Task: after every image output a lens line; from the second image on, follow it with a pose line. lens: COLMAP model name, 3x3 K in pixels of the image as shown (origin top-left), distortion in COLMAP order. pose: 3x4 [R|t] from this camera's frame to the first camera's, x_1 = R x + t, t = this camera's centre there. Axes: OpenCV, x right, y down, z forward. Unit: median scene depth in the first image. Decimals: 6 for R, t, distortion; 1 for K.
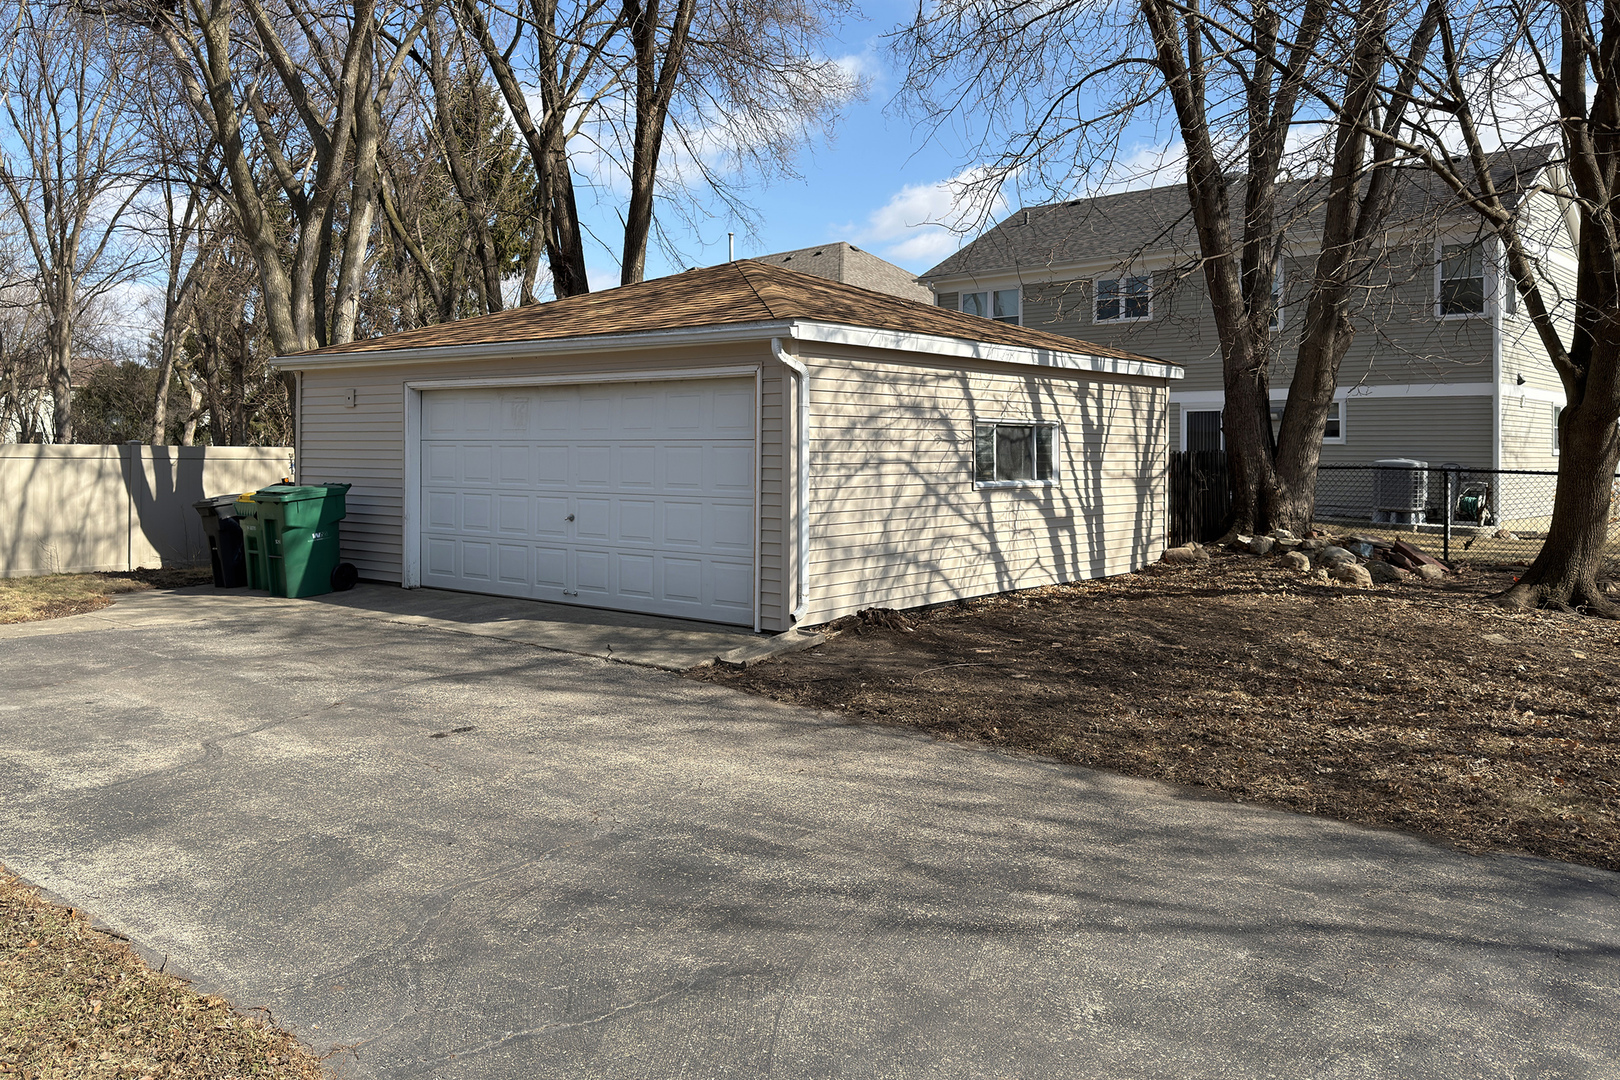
lens RADIAL K [[1143.3, 0, 773.0], [0, 1143.3, 431.2], [0, 0, 1]] dist [-0.004116, -0.001769]
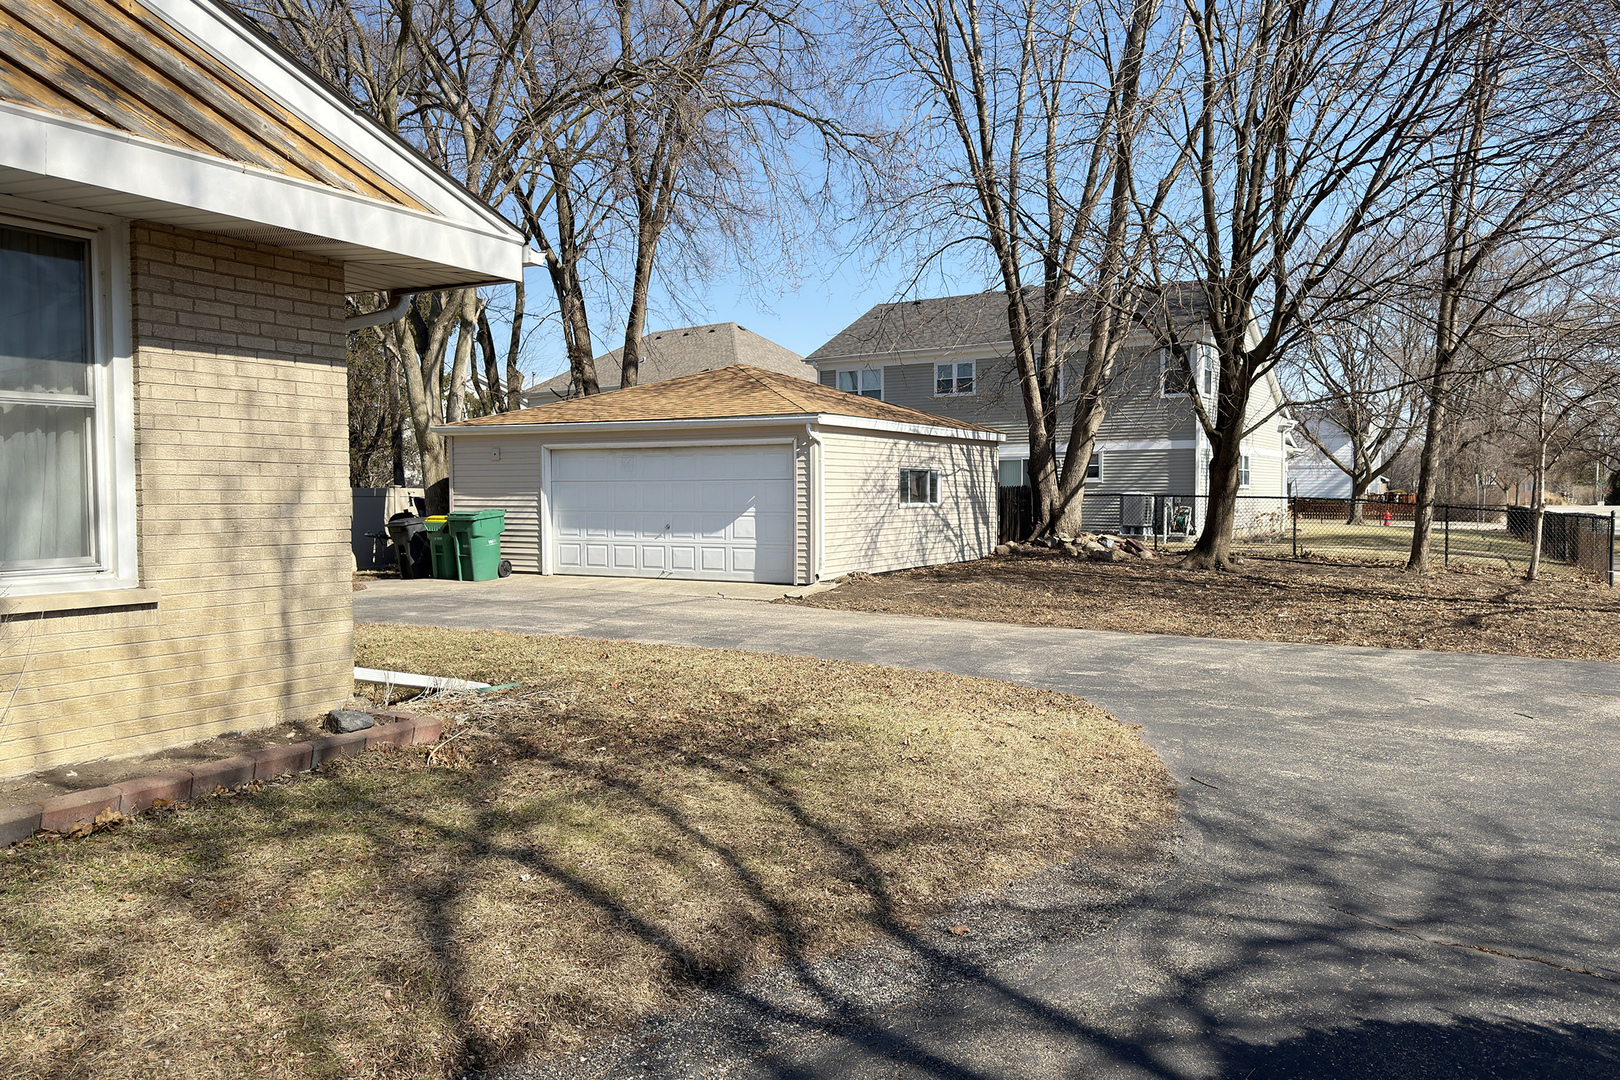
lens RADIAL K [[1137.9, 0, 810.0], [0, 1137.9, 540.0], [0, 0, 1]] dist [0.001792, -0.000815]
pose [[0.980234, -0.016064, 0.197187, -0.271344], [0.005448, 0.998512, 0.054261, 0.005983], [-0.197765, -0.052114, 0.978863, -0.616151]]
